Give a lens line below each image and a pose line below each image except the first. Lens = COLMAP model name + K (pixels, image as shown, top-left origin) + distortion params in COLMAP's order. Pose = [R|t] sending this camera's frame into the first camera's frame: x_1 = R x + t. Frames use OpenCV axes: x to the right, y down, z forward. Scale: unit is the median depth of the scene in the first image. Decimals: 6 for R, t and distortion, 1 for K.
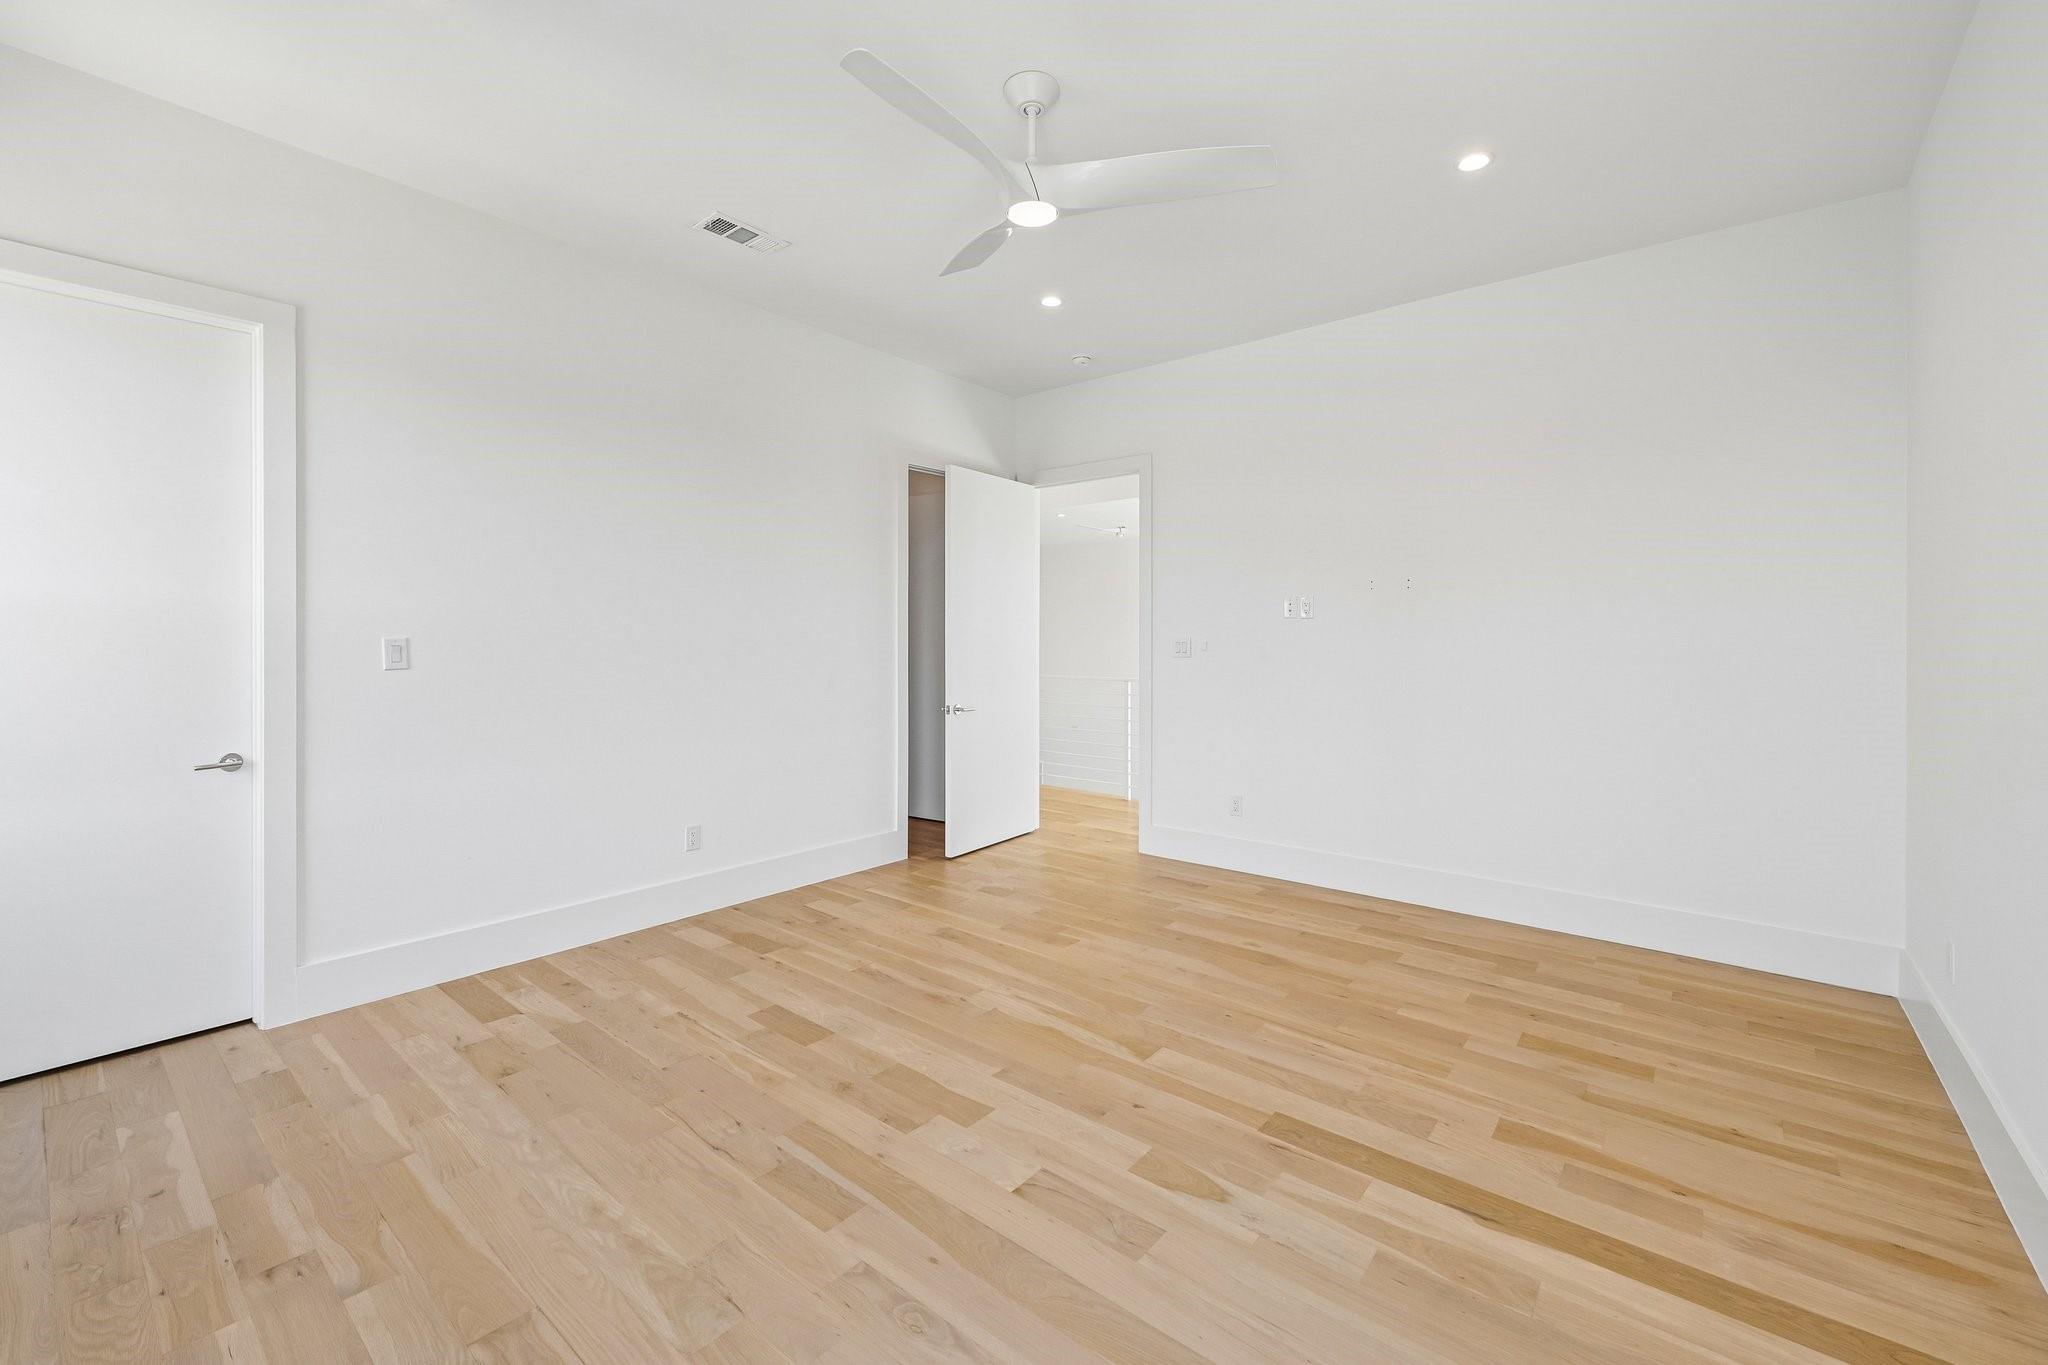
lens RADIAL K [[817.7, 0, 1046.1], [0, 817.7, 673.6], [0, 0, 1]] dist [-0.010475, 0.000036]
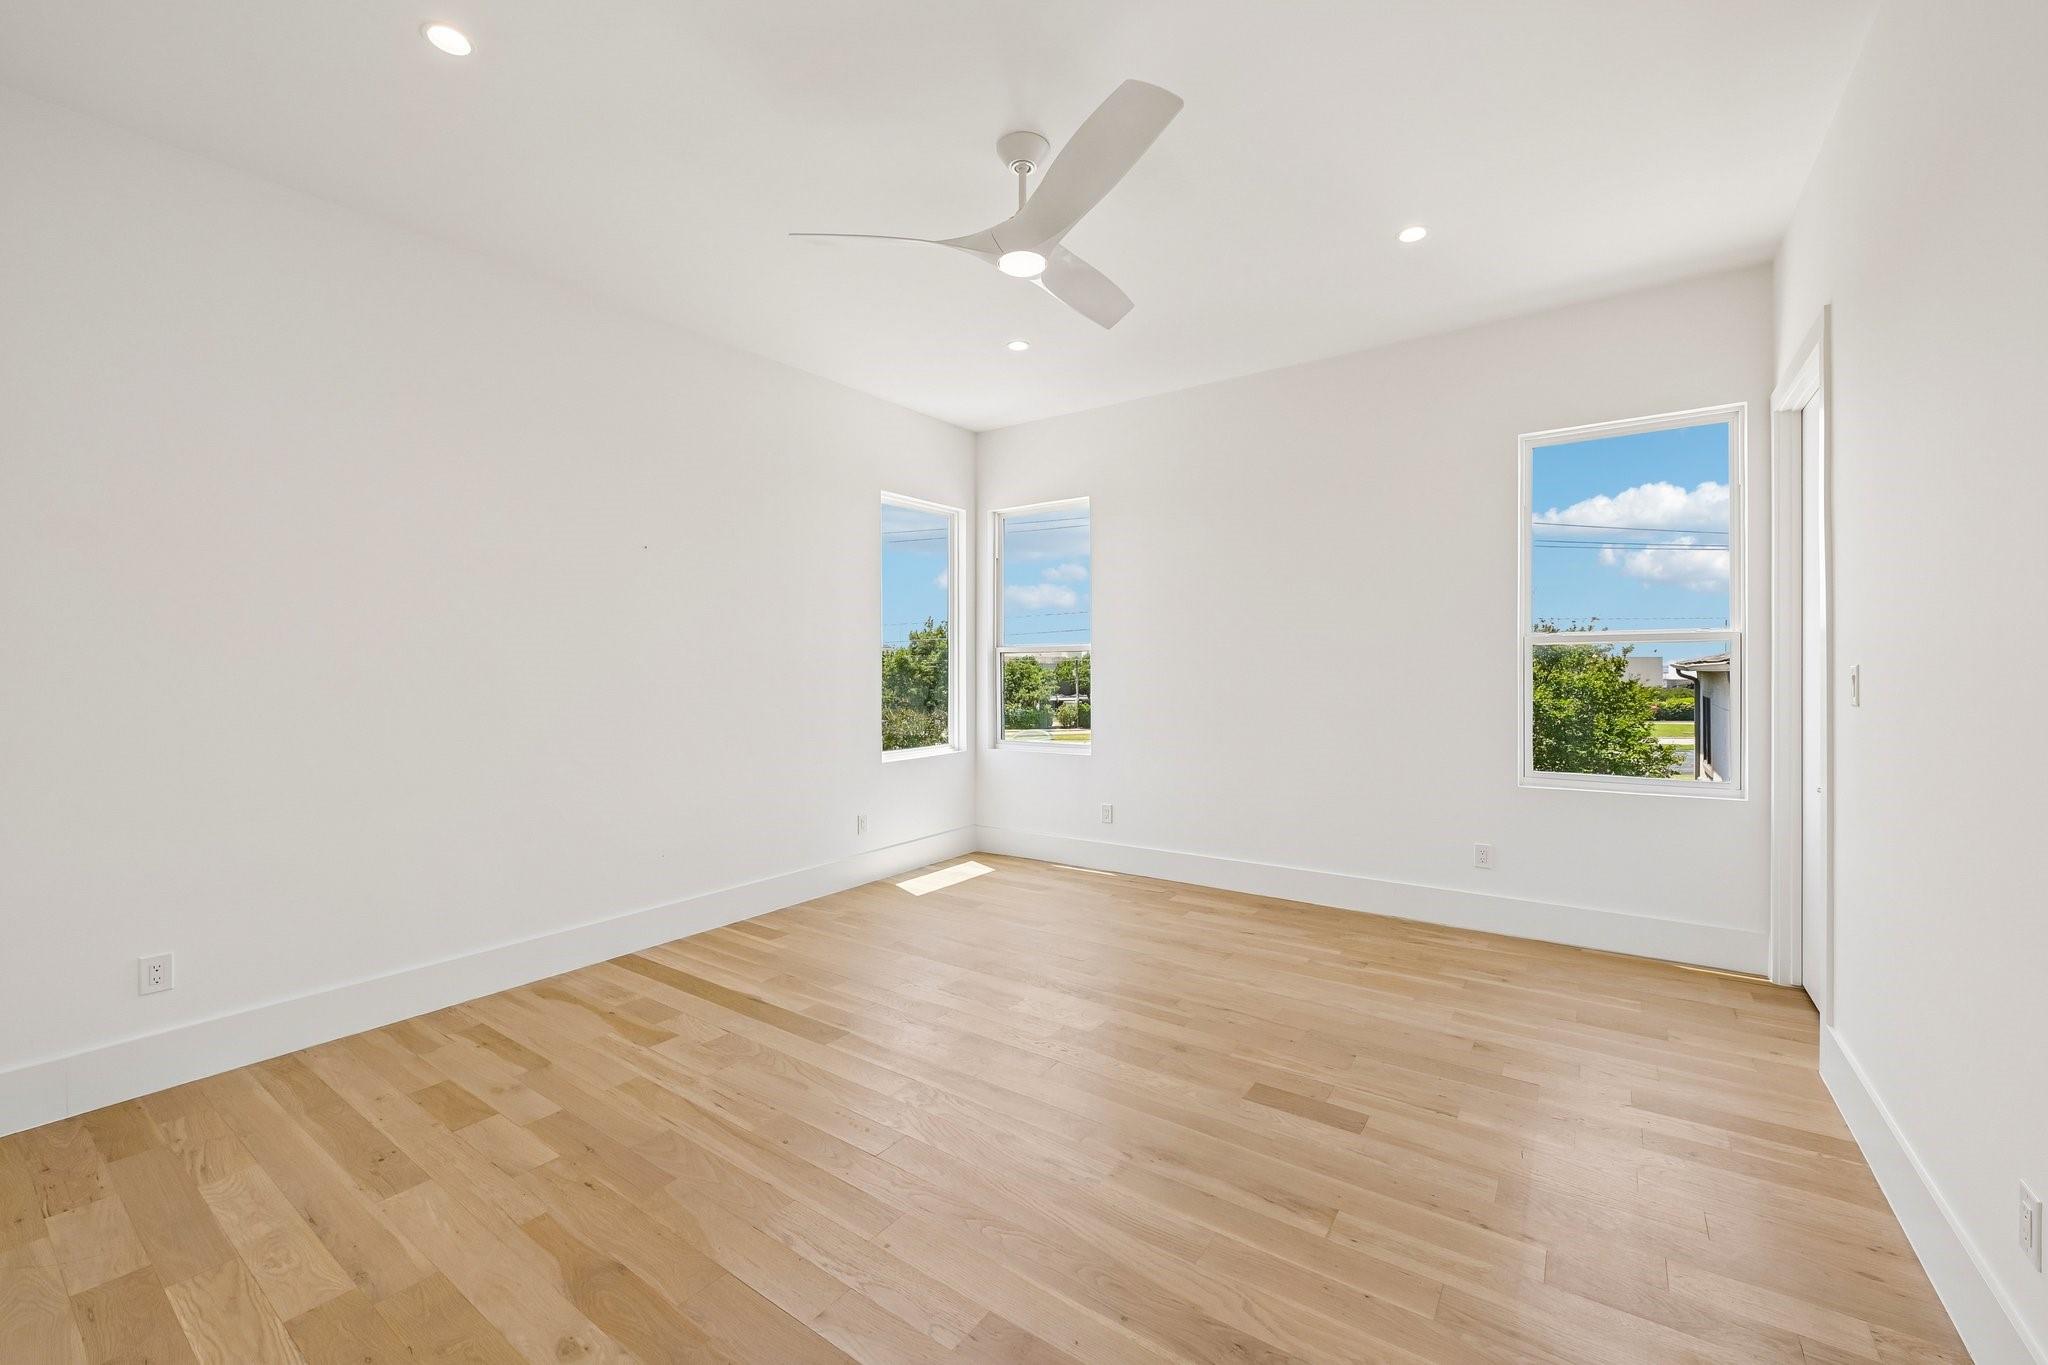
lens RADIAL K [[817.7, 0, 1046.1], [0, 817.7, 673.6], [0, 0, 1]] dist [-0.010475, 0.000036]
pose [[-0.996829, 0.002629, -0.079529, 0.036041], [-0.001069, 0.998921, 0.046429, -0.086756], [0.079566, 0.046366, -0.995751, 2.051862]]
